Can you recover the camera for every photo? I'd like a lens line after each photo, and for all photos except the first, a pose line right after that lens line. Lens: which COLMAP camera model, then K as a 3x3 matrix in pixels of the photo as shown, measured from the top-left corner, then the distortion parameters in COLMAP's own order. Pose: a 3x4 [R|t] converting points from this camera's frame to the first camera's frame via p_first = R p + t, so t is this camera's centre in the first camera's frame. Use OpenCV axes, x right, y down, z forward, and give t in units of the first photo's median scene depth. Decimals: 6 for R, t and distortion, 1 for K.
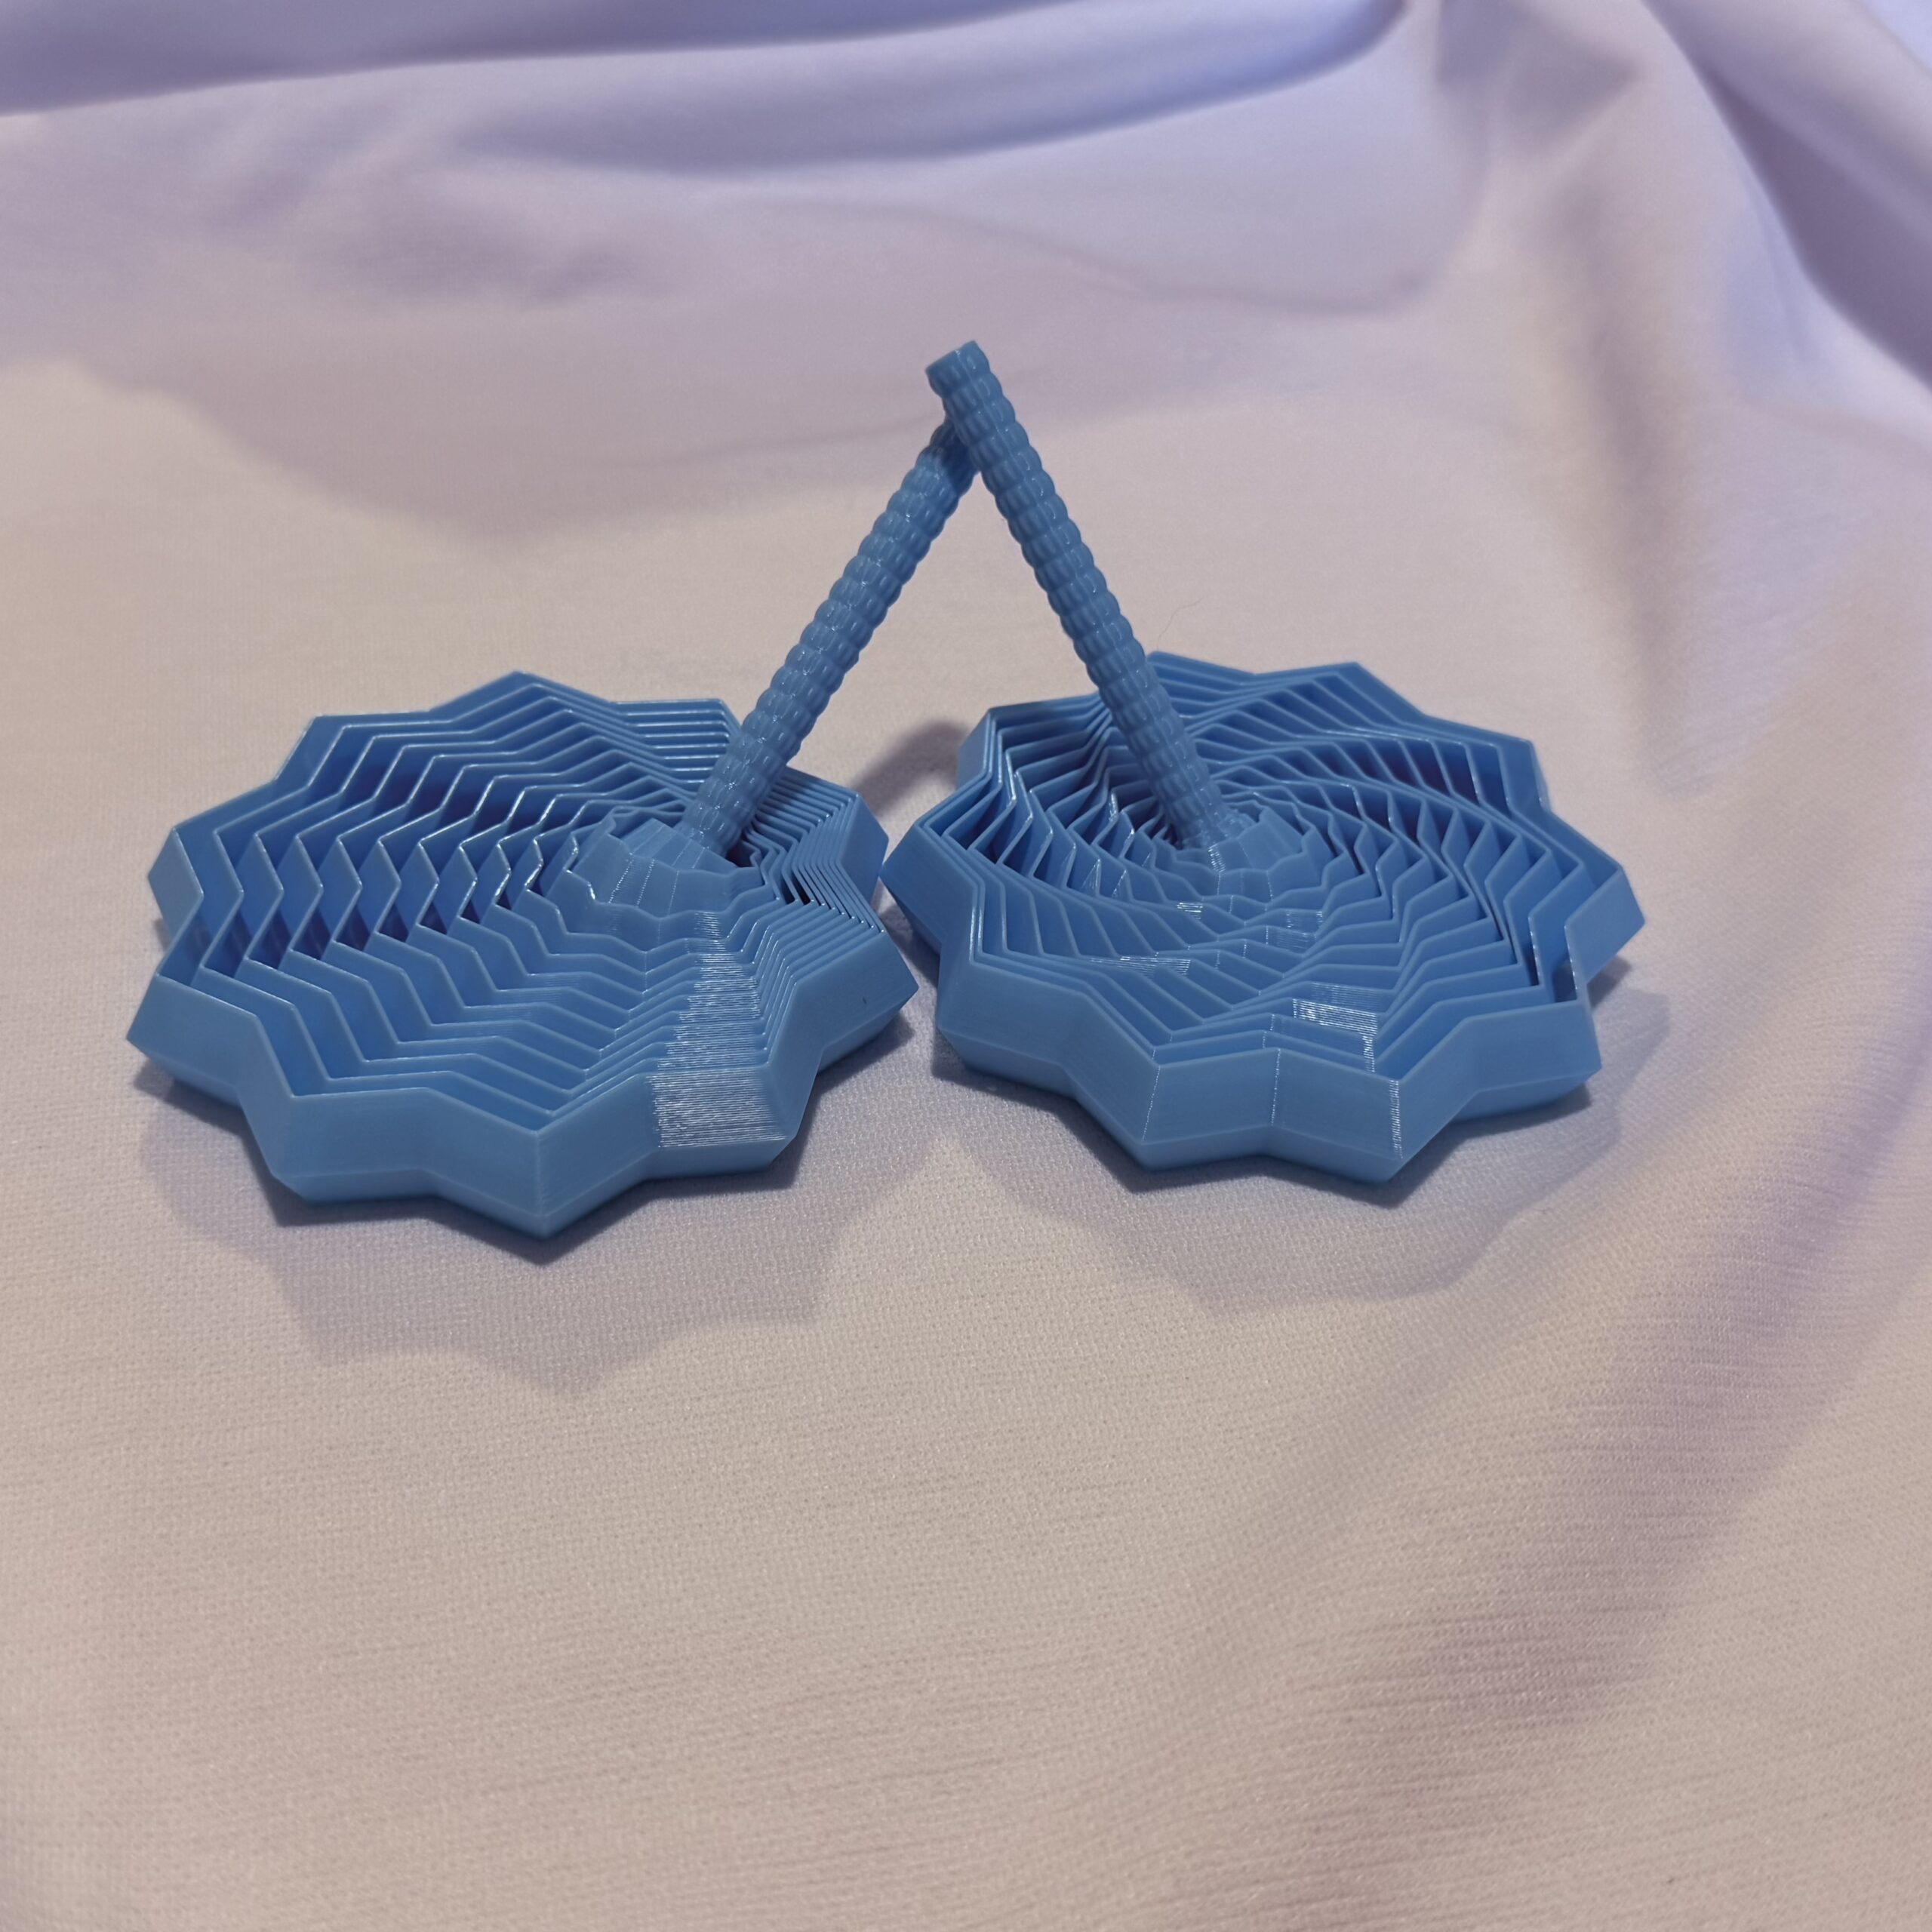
lens RADIAL K [[2773.7, 0, 910.8], [0, 2773.7, 968.9], [0, 0, 1]] dist [0.220239, -0.731805]
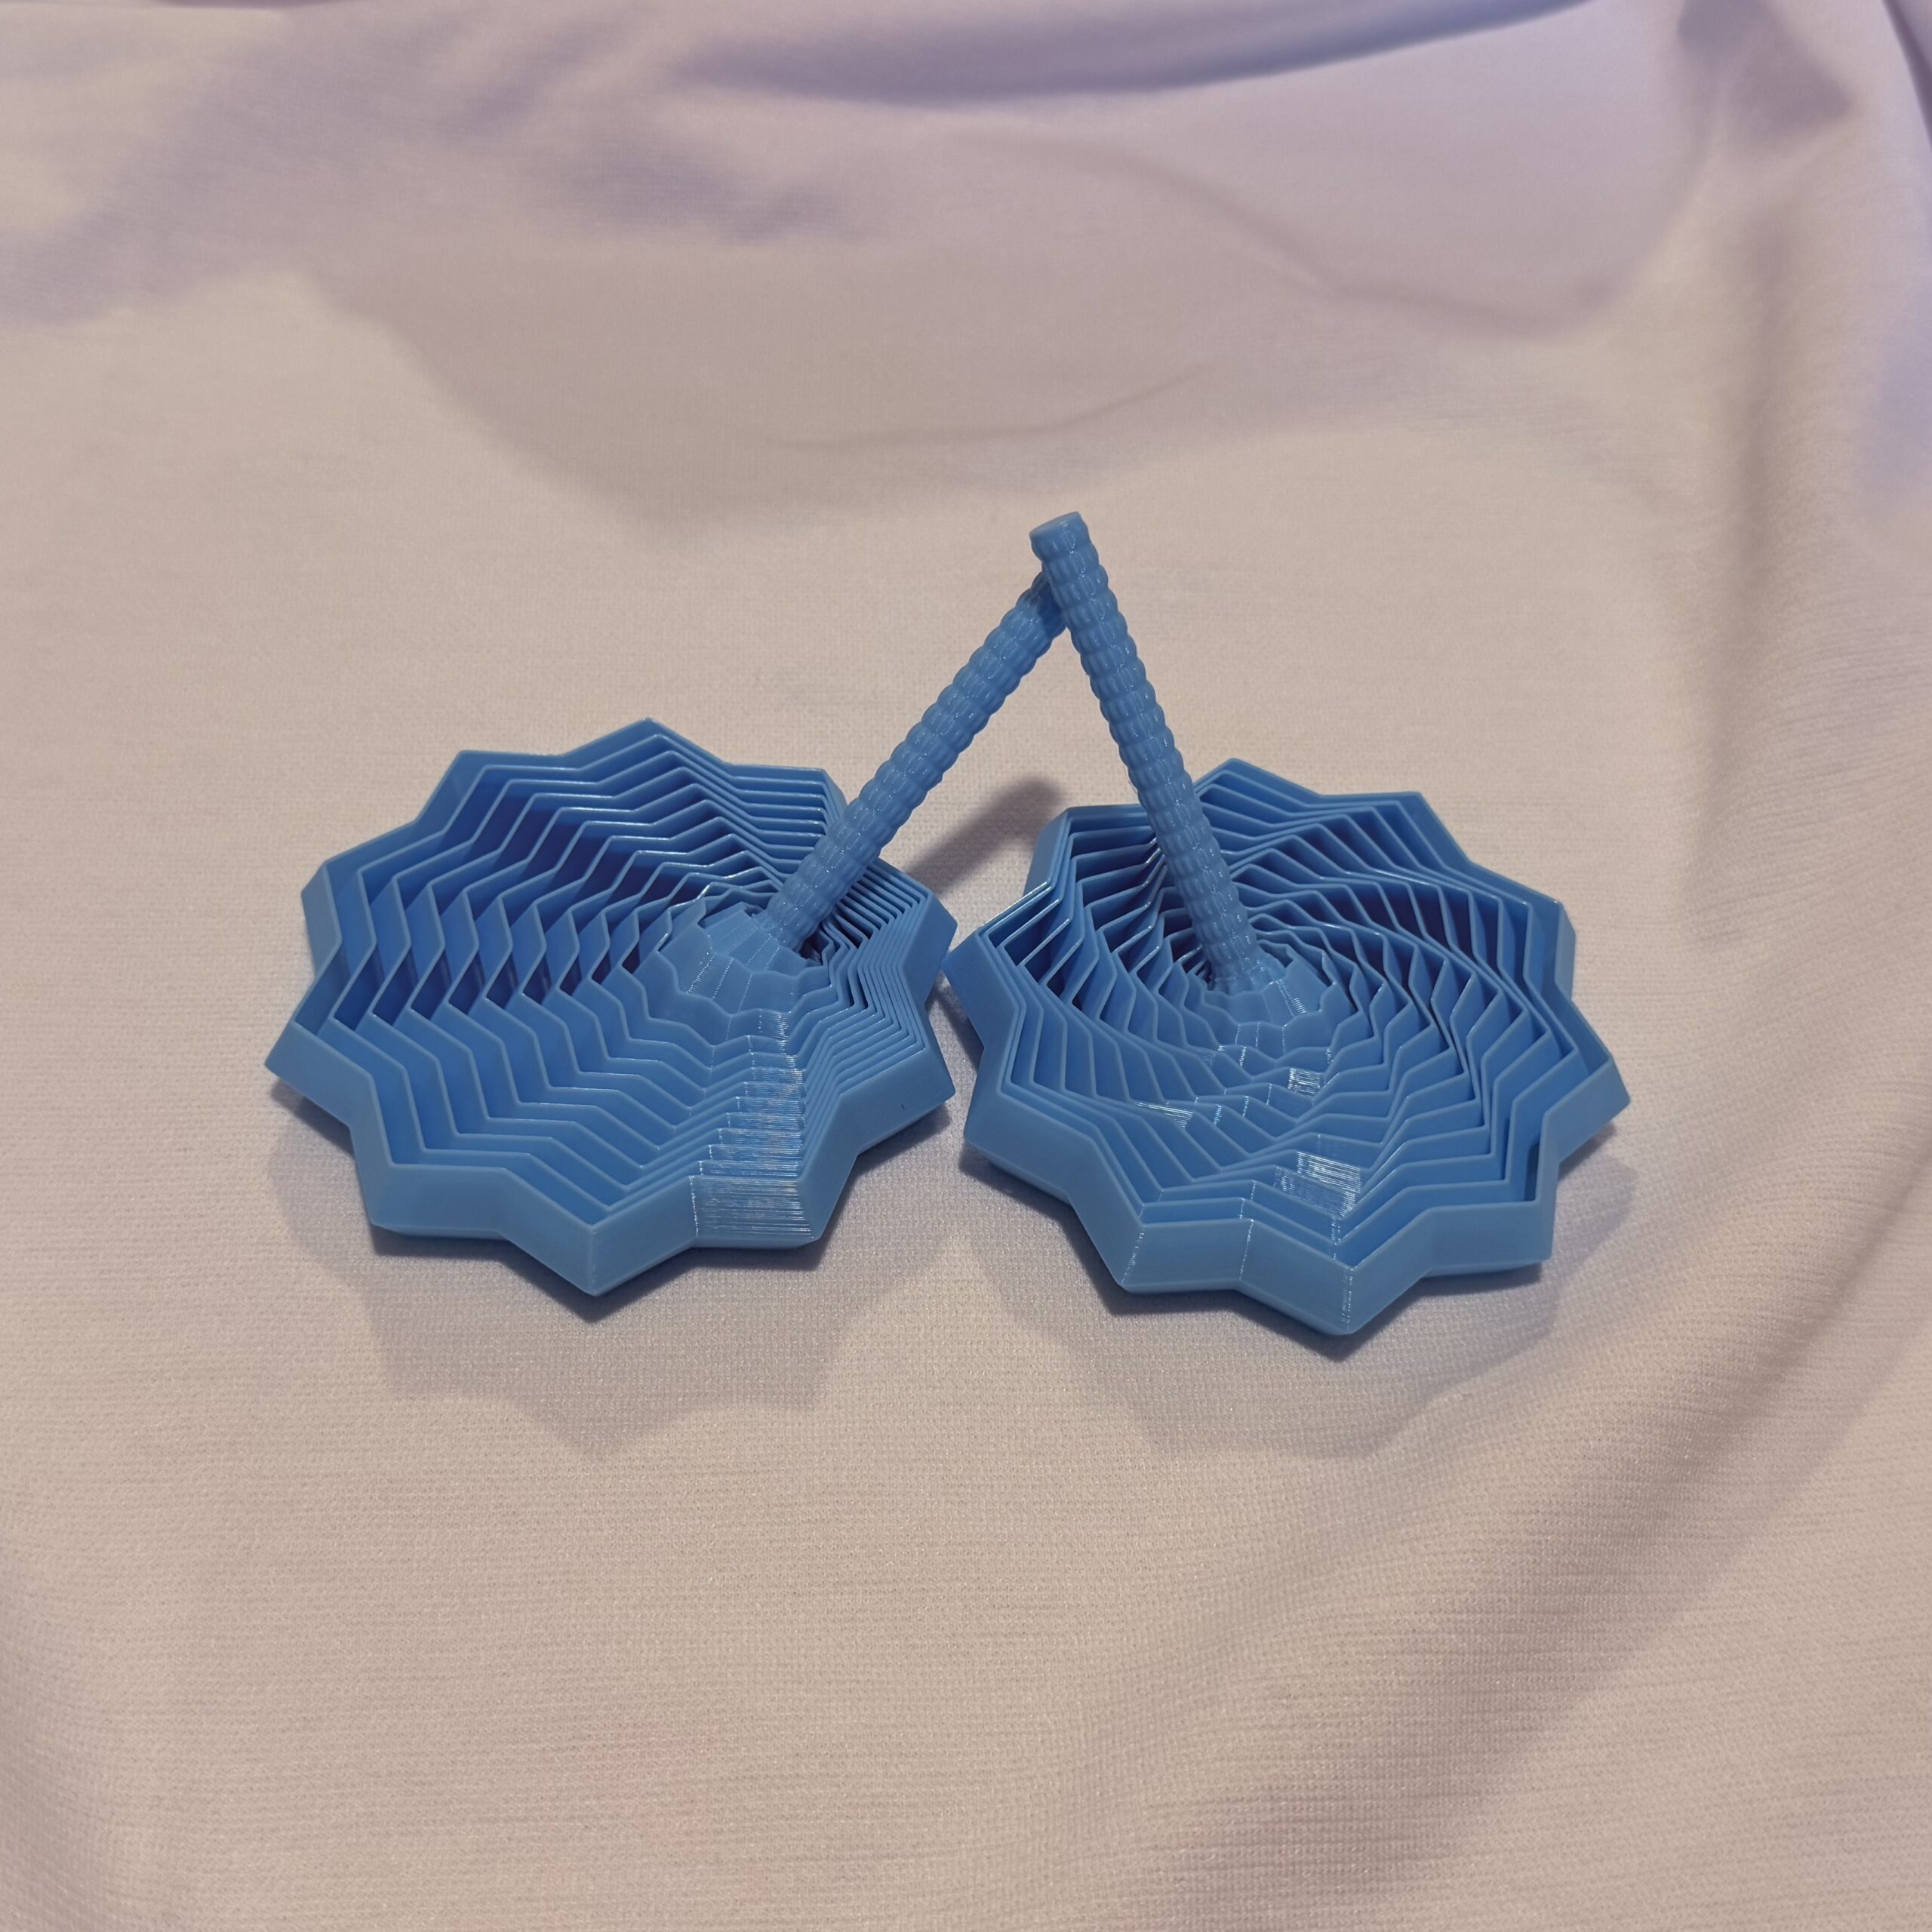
lens RADIAL K [[2773.7, 0, 910.8], [0, 2773.7, 968.9], [0, 0, 1]] dist [0.220239, -0.731805]
pose [[0.988505, 0.128361, -0.079878, 0.069800], [-0.110995, 0.974893, 0.193037, -0.262155], [0.102651, -0.181953, 0.977935, -0.091587]]
